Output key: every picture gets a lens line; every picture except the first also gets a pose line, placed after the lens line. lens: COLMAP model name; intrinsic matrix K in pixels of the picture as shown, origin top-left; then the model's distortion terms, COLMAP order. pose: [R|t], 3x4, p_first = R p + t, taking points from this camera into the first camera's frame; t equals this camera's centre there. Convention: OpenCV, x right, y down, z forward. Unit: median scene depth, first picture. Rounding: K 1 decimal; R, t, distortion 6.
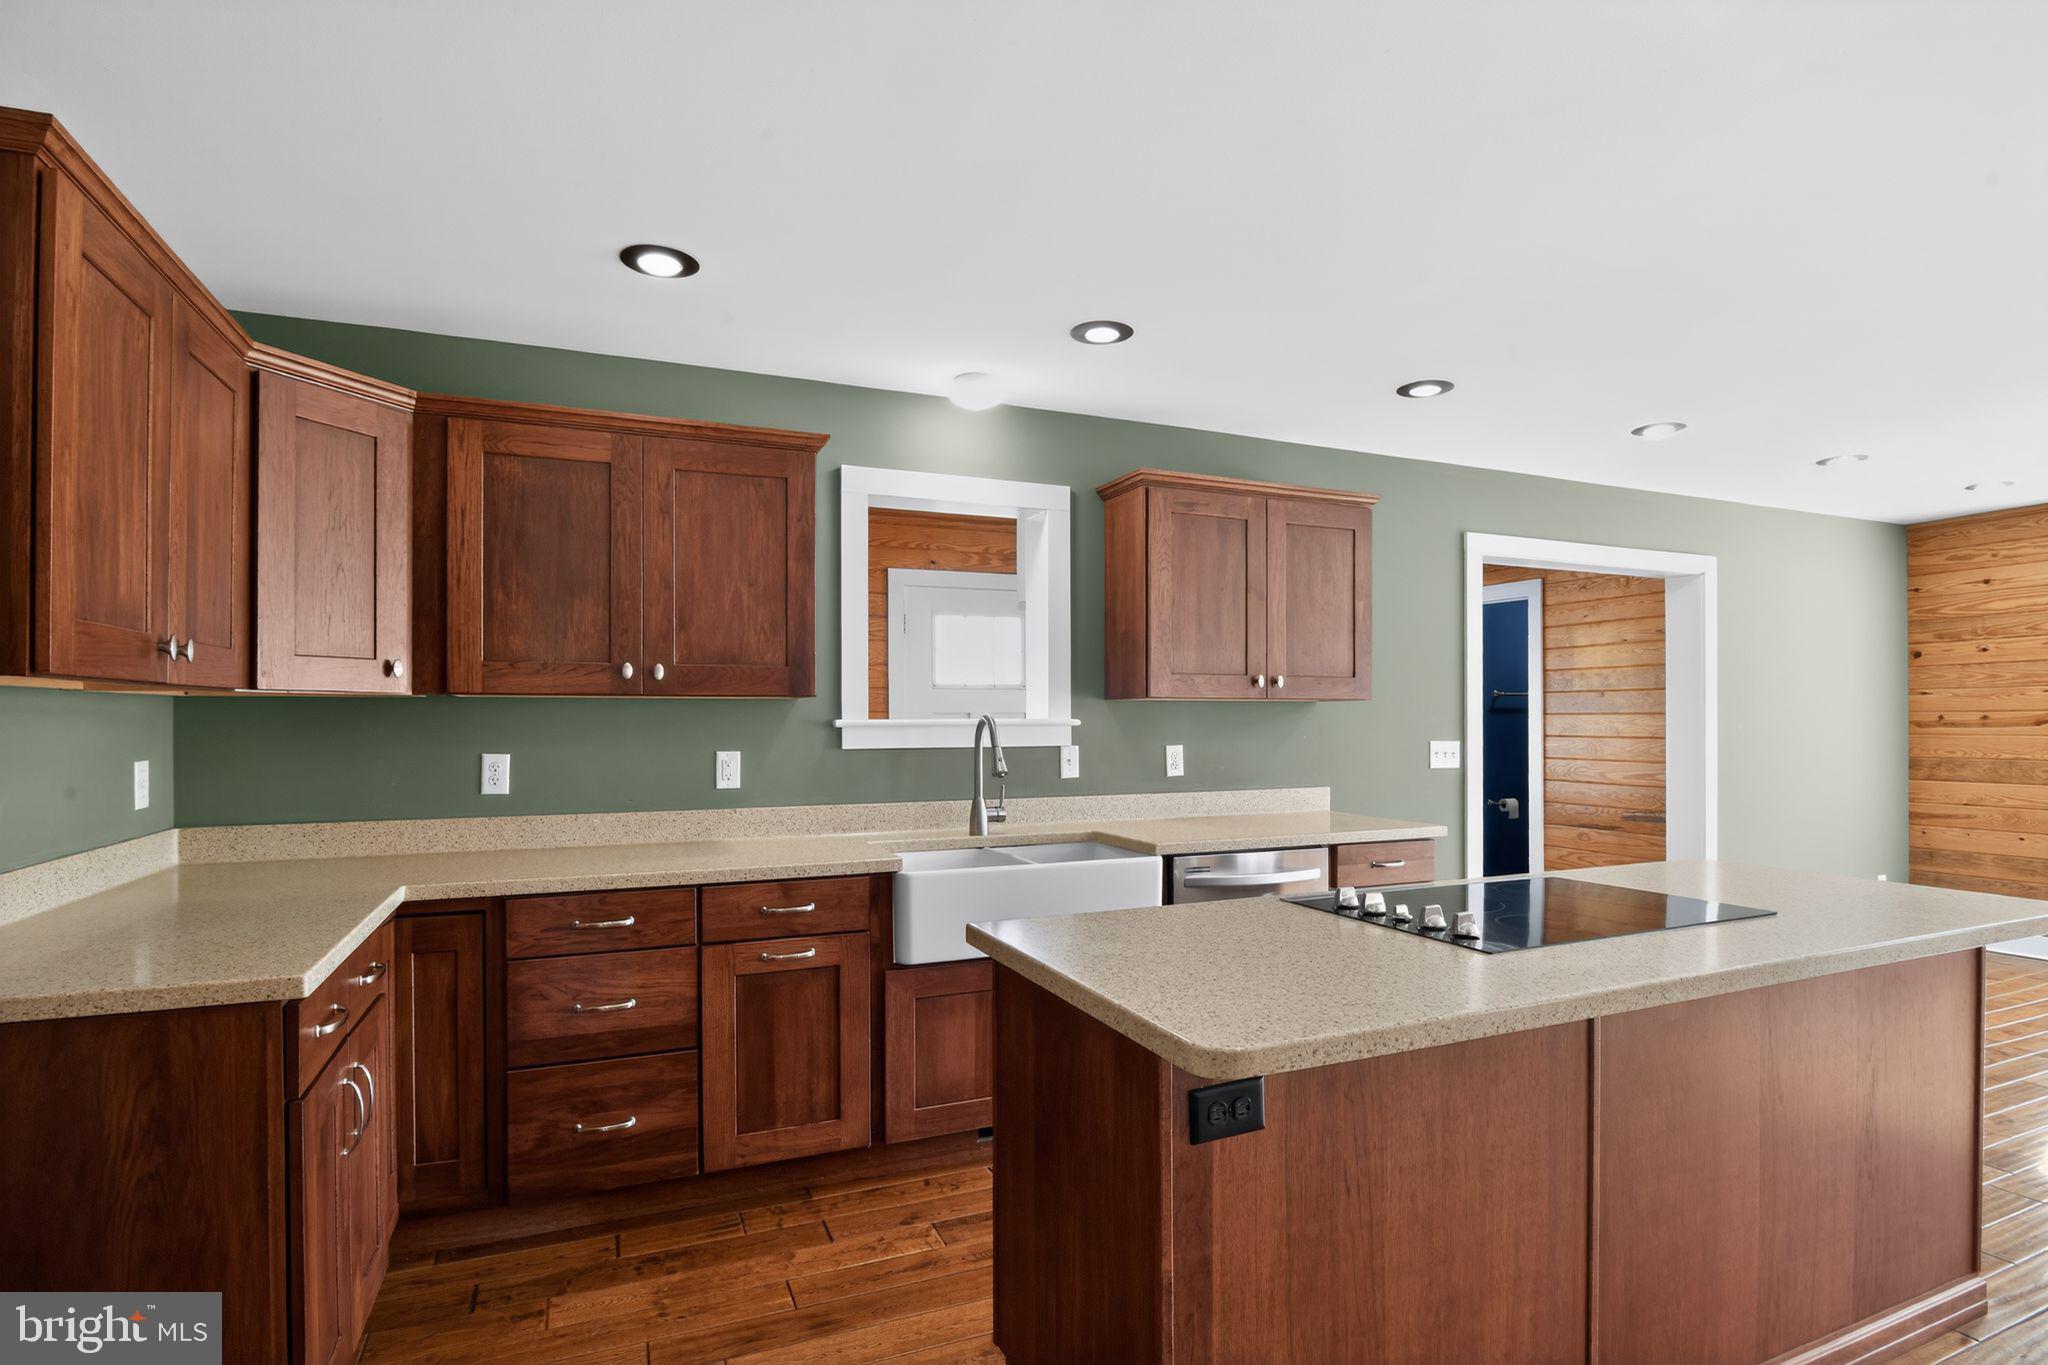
lens RADIAL K [[961.2, 0, 1005.8], [0, 961.2, 718.7], [0, 0, 1]] dist [-0.028666, -0.000546]
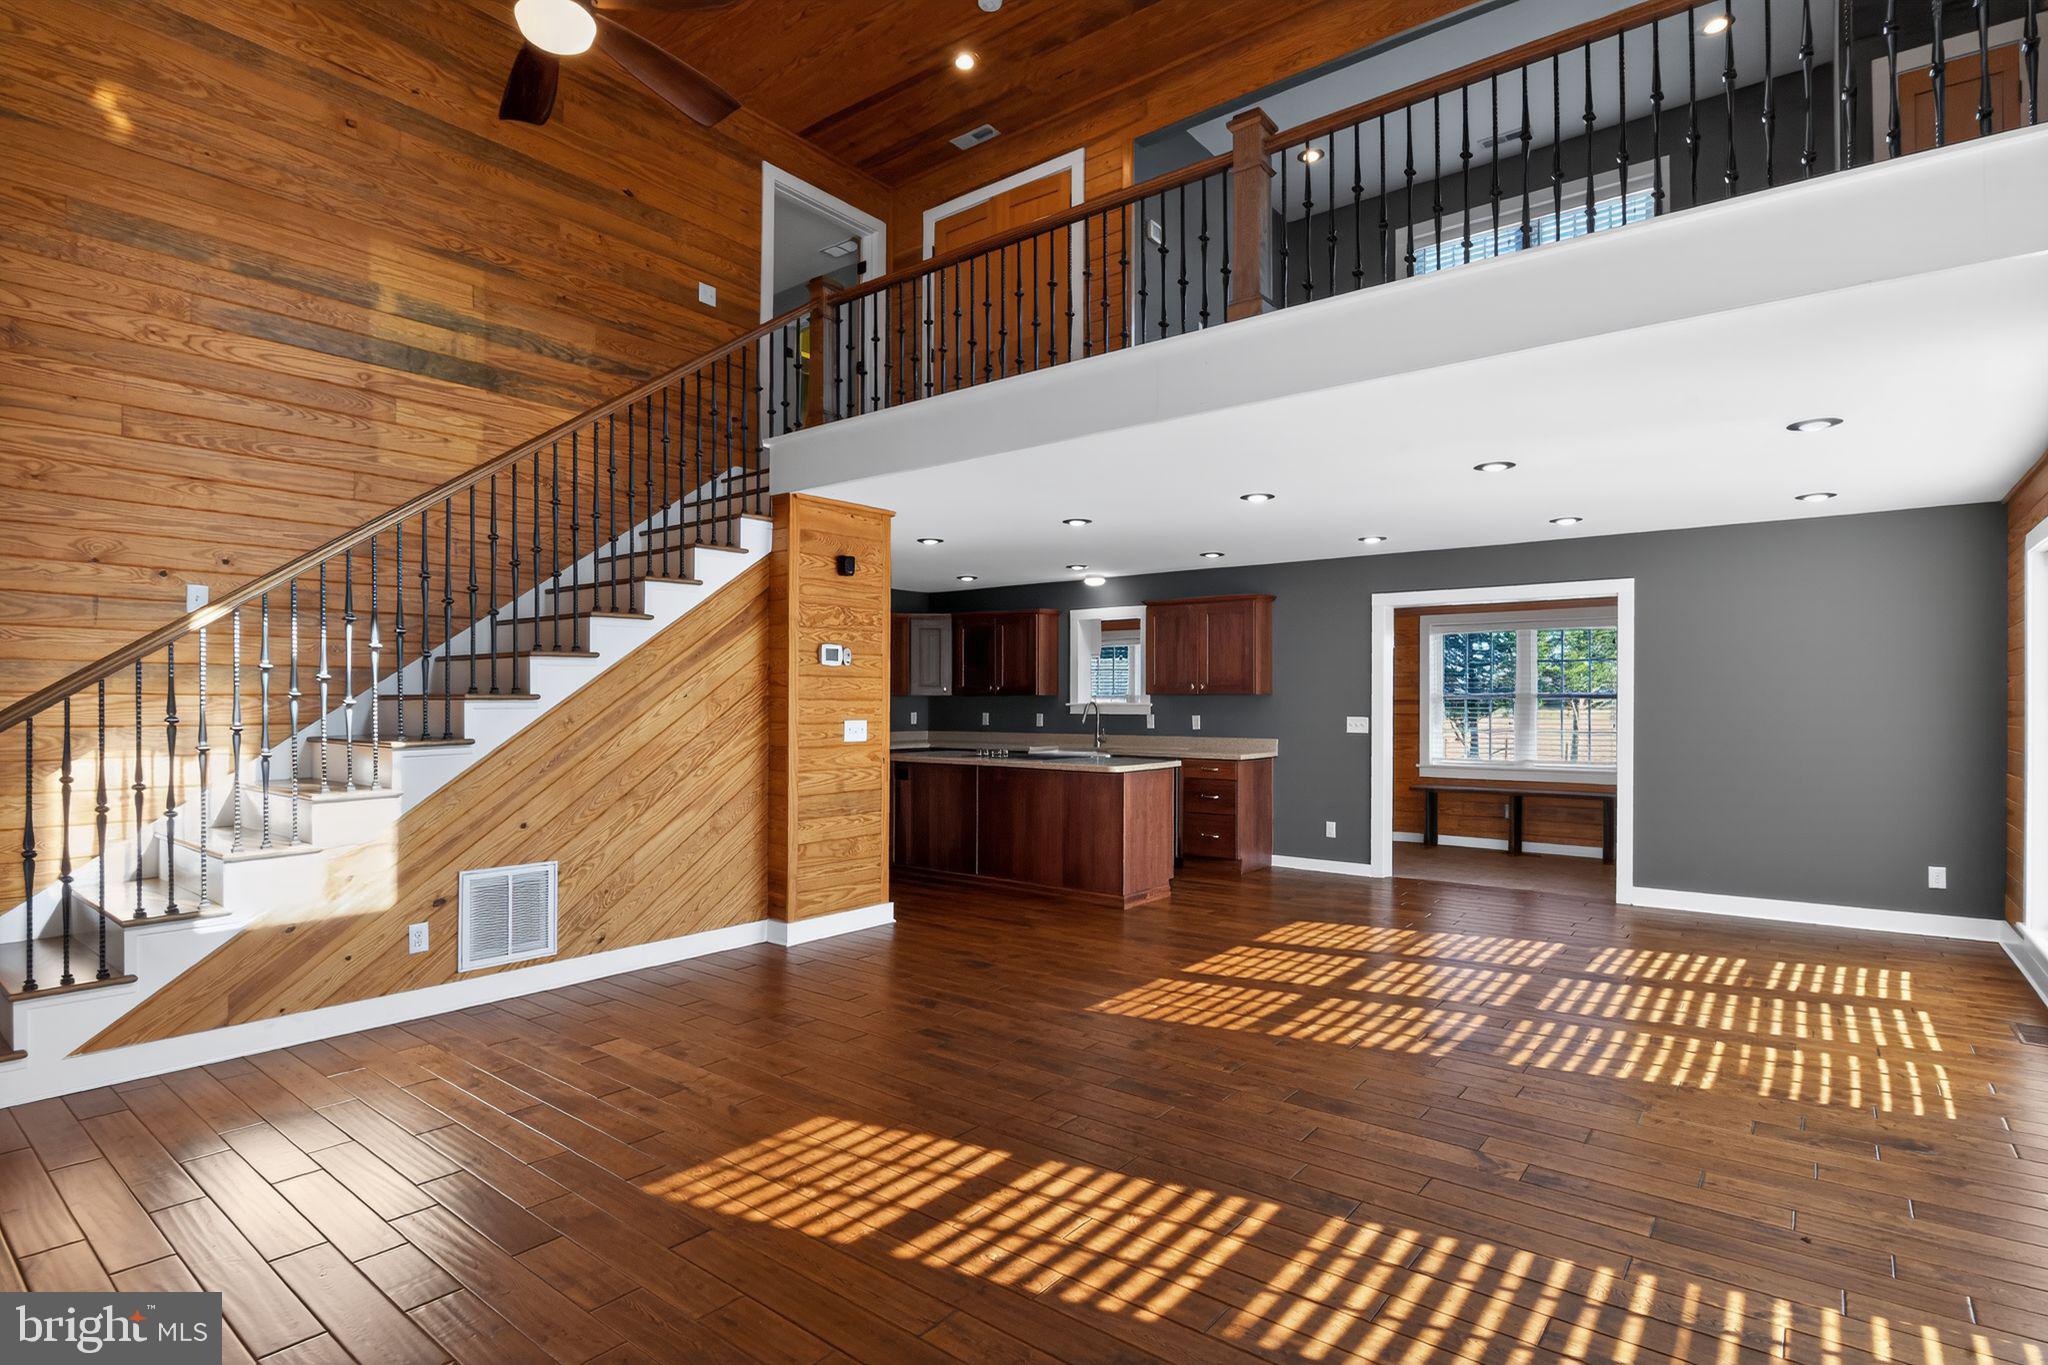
lens RADIAL K [[1017.2, 0, 1021.4], [0, 1017.2, 697.6], [0, 0, 1]] dist [-0.018451, 0.000163]
pose [[0.497031, 0.000291, -0.867733, 2.054336], [-0.006331, 0.999975, -0.003291, -0.003466], [0.867710, 0.007129, 0.497020, -0.509645]]
